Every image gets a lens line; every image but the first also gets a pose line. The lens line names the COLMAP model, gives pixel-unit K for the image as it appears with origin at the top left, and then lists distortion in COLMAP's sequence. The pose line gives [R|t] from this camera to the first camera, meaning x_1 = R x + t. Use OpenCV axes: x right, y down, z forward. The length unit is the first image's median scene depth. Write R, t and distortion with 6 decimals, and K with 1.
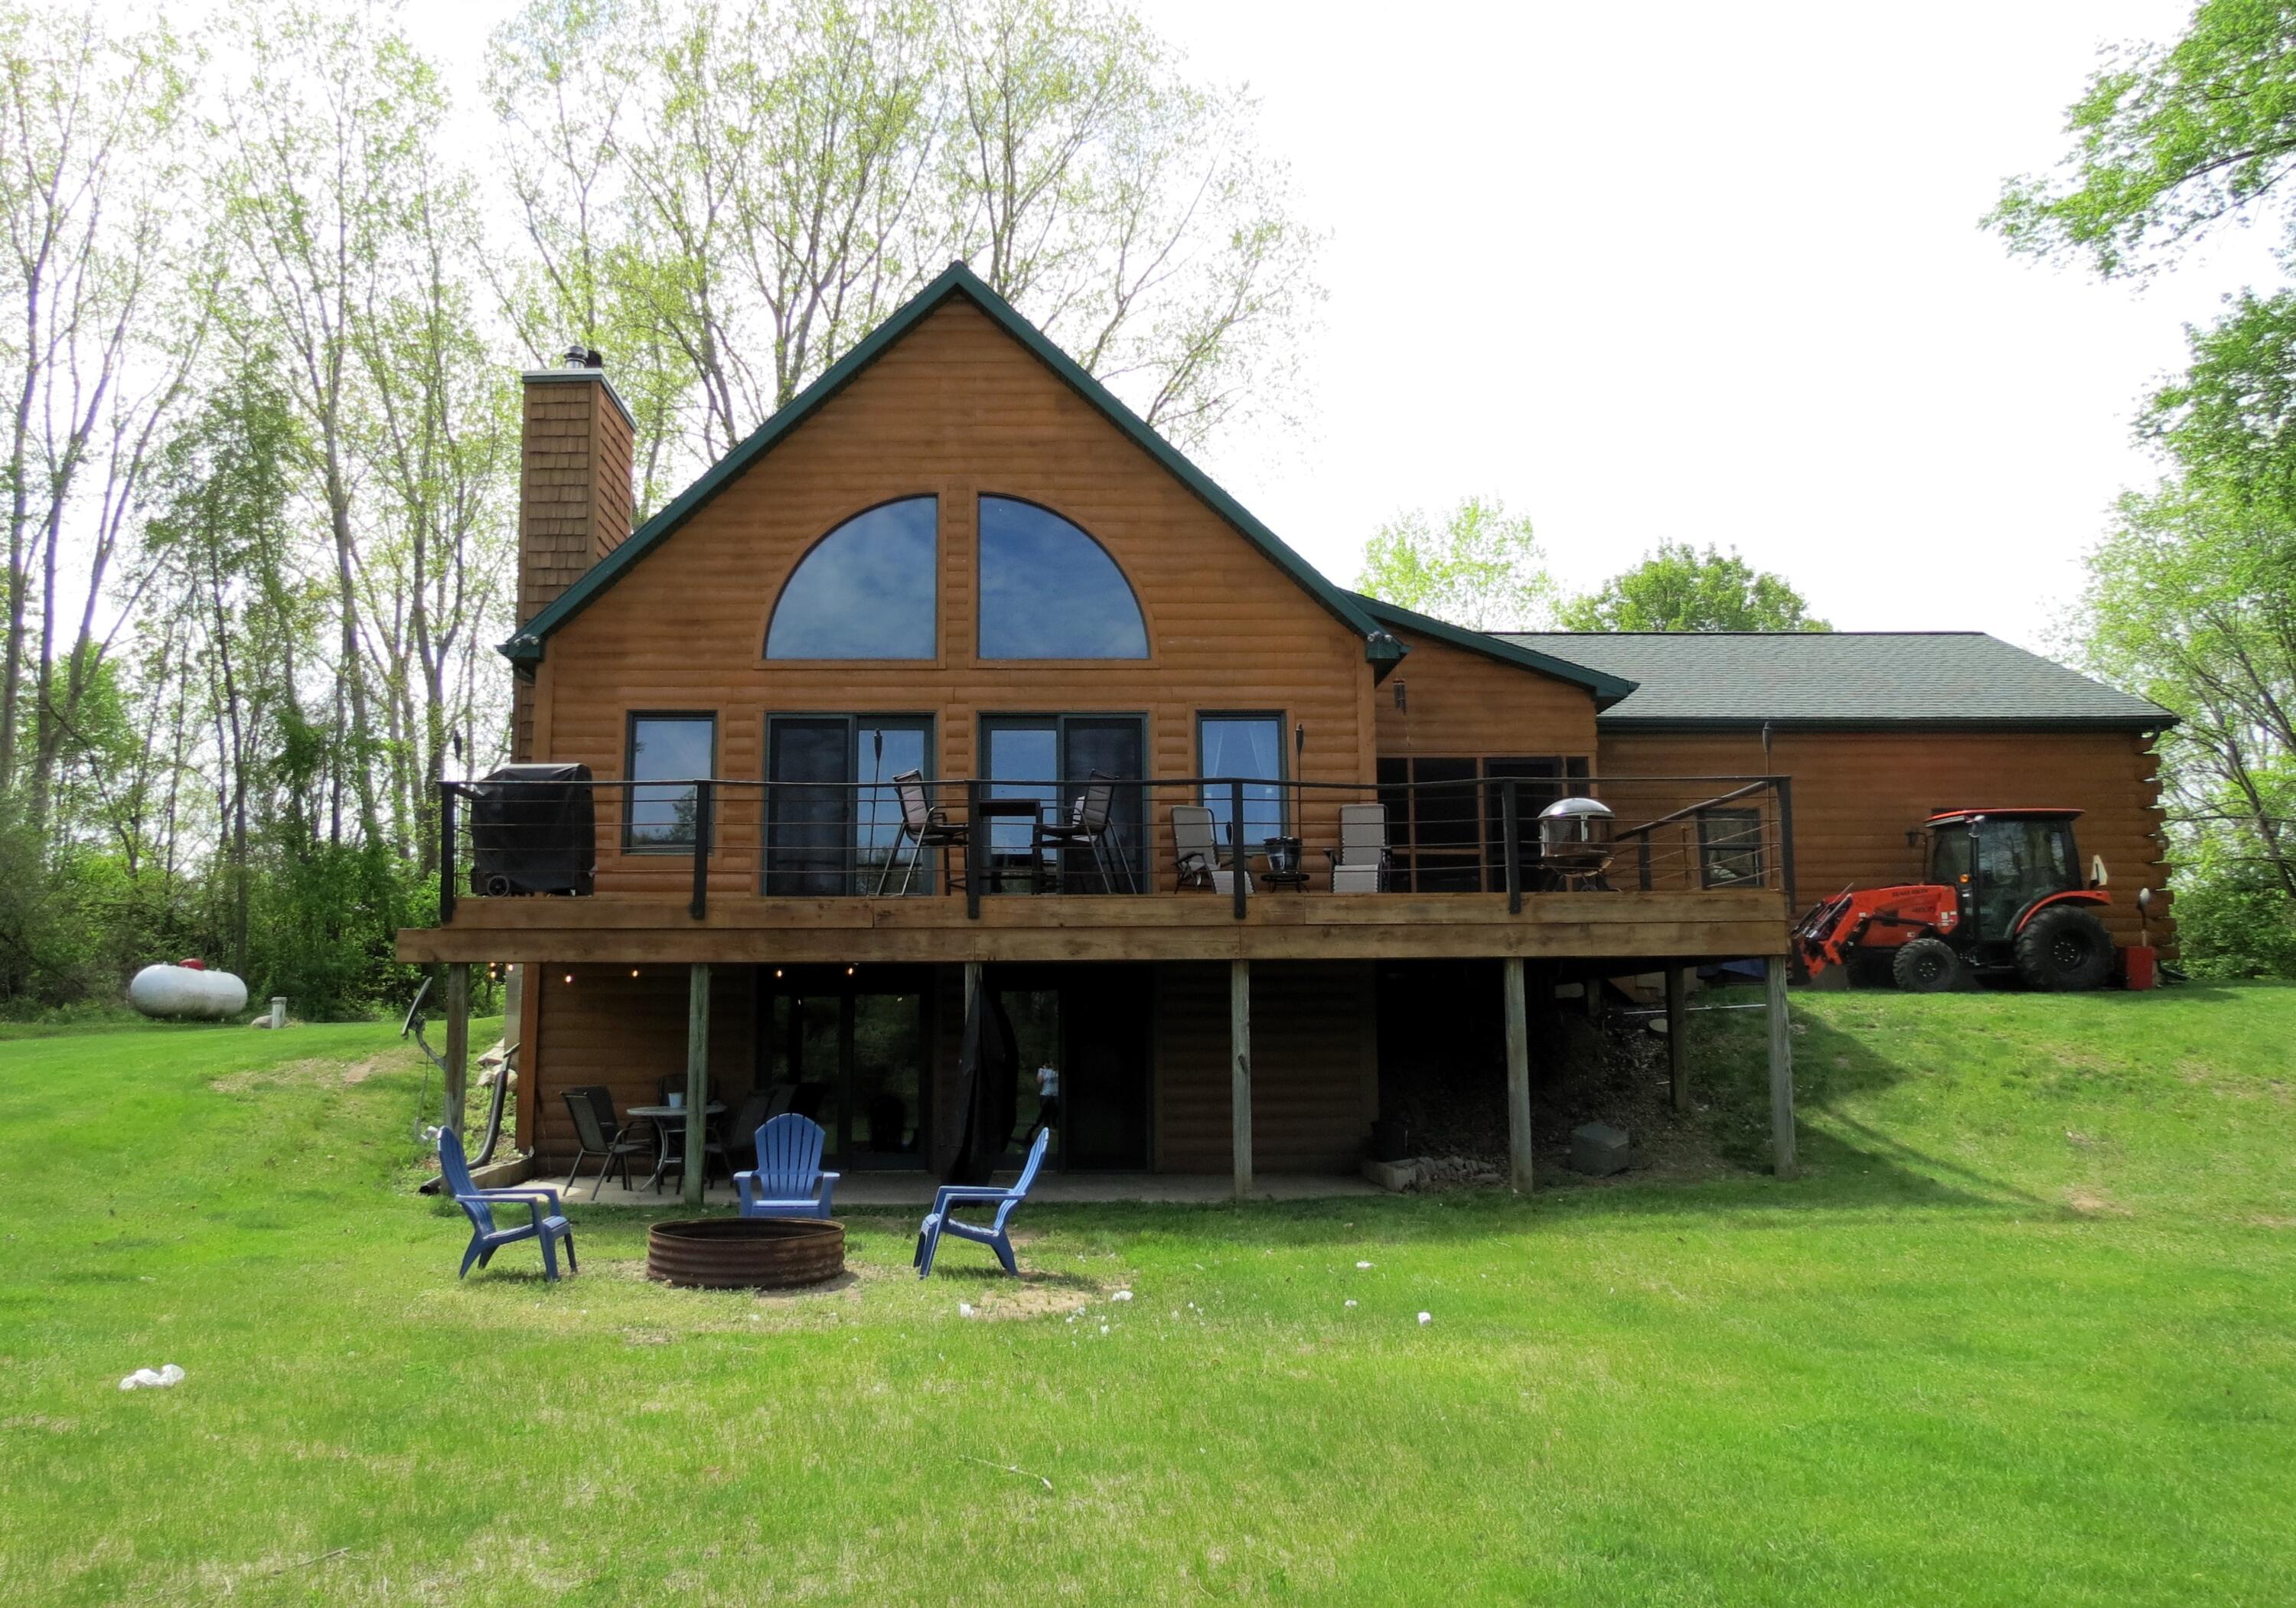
lens RADIAL K [[2010.5, 0, 1146.1], [0, 2010.5, 675.5], [0, 0, 1]] dist [-0.025520, 0.005545]
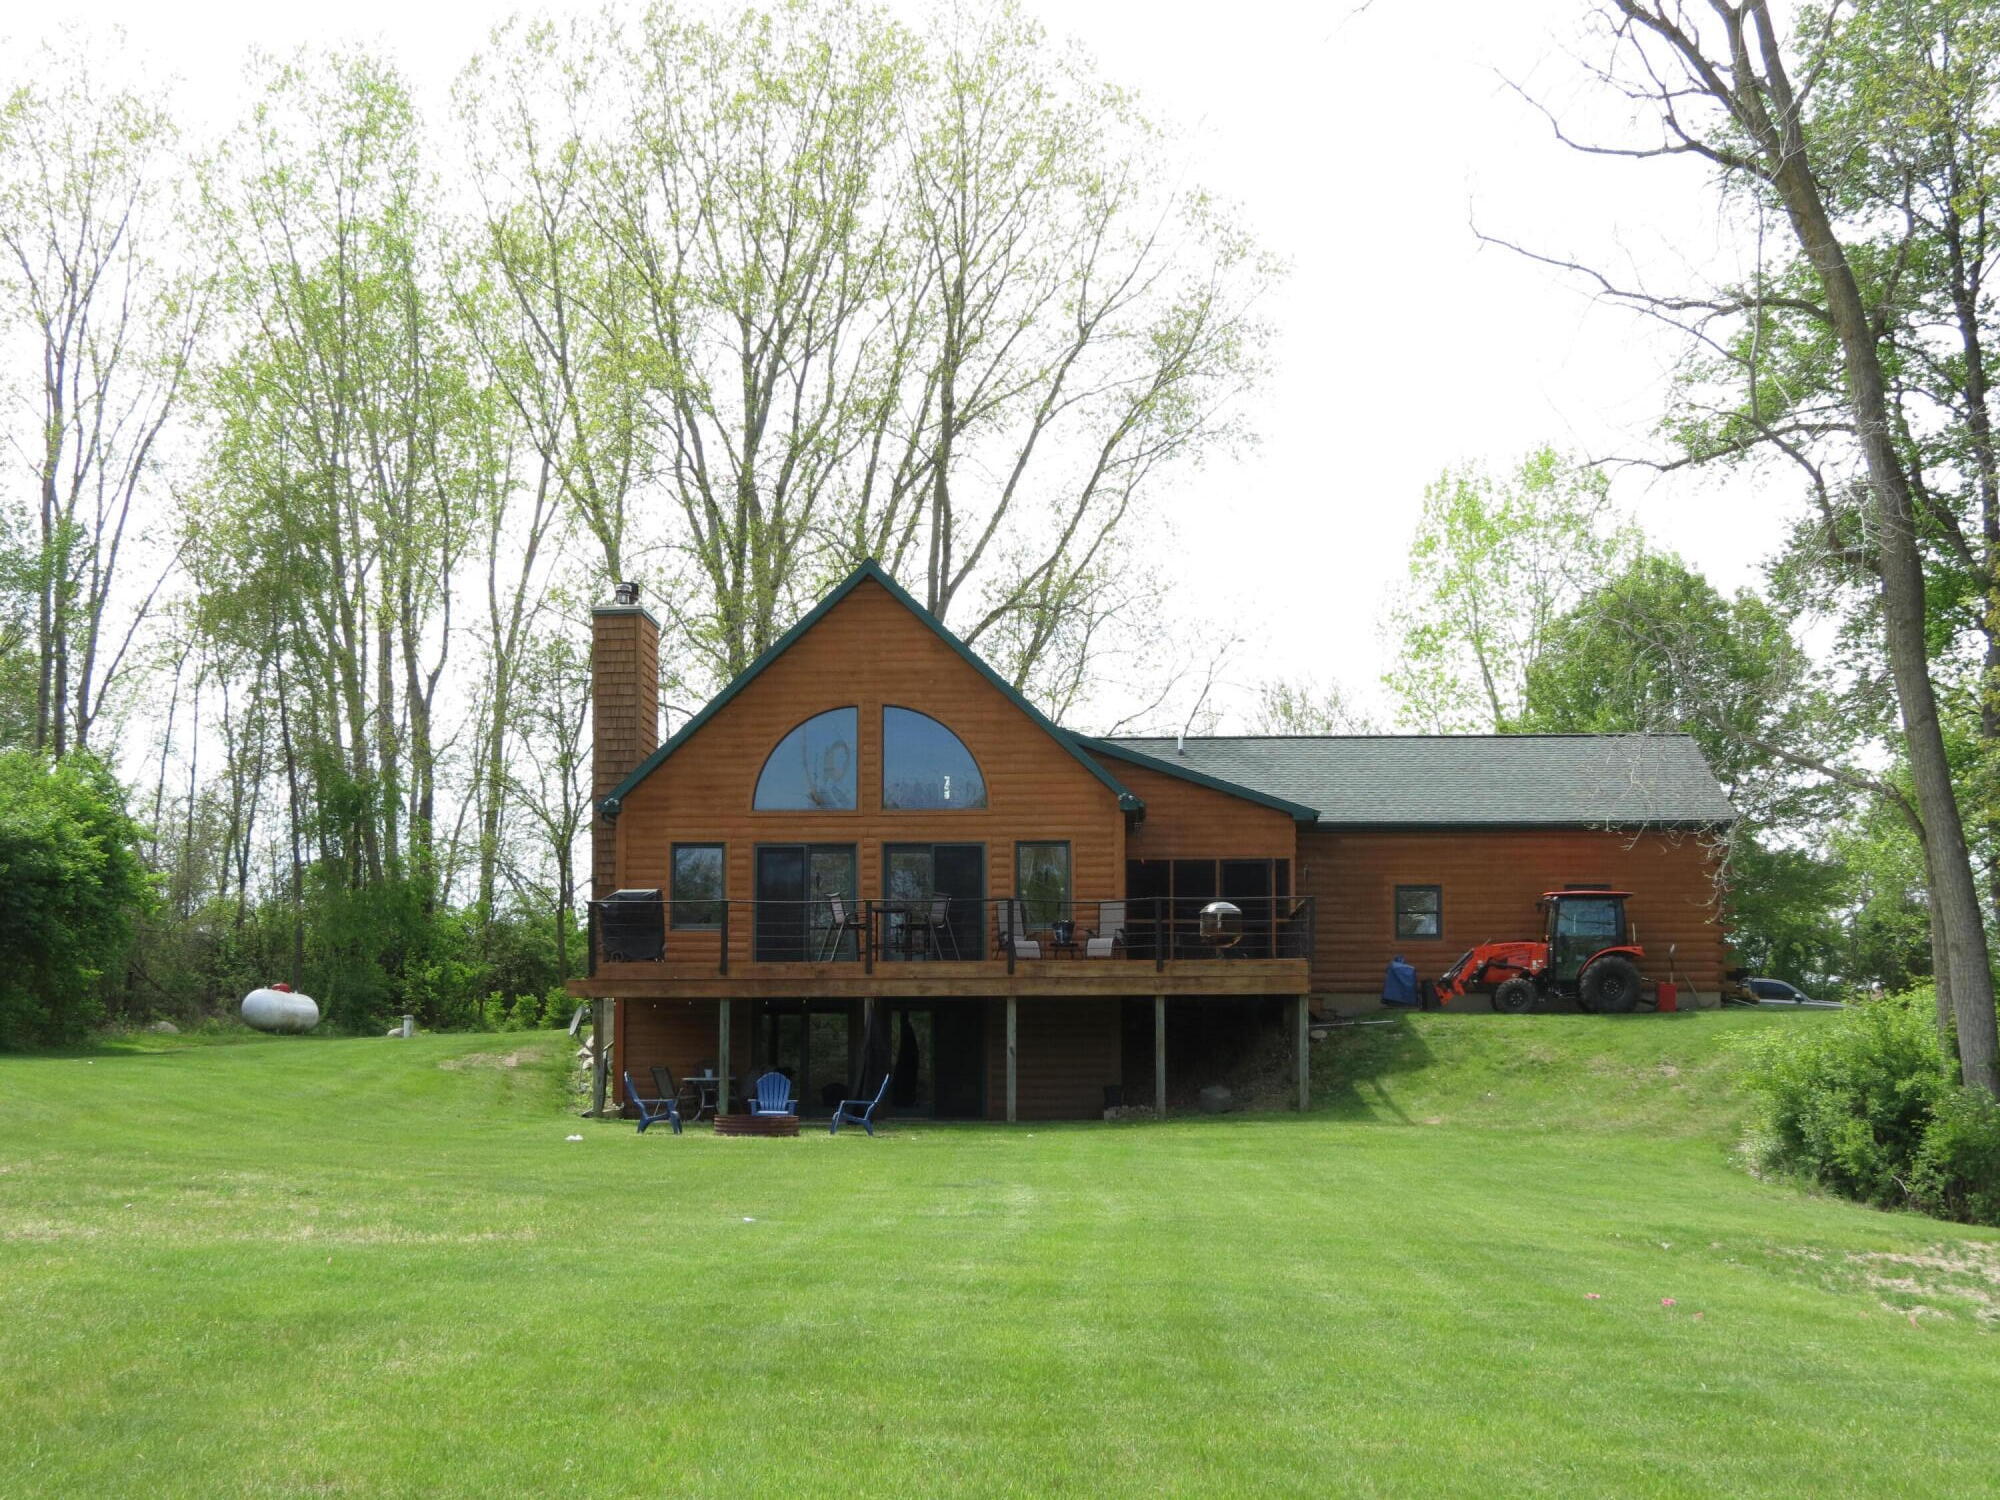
lens RADIAL K [[2863.0, 0, 1000.0], [0, 2863.0, 750.0], [0, 0, 1]] dist [-0.005566, -0.059407]
pose [[0.995601, -0.007240, -0.093417, 0.231113], [0.013550, 0.997655, 0.067090, -0.213644], [0.092713, -0.068061, 0.993364, -1.310735]]
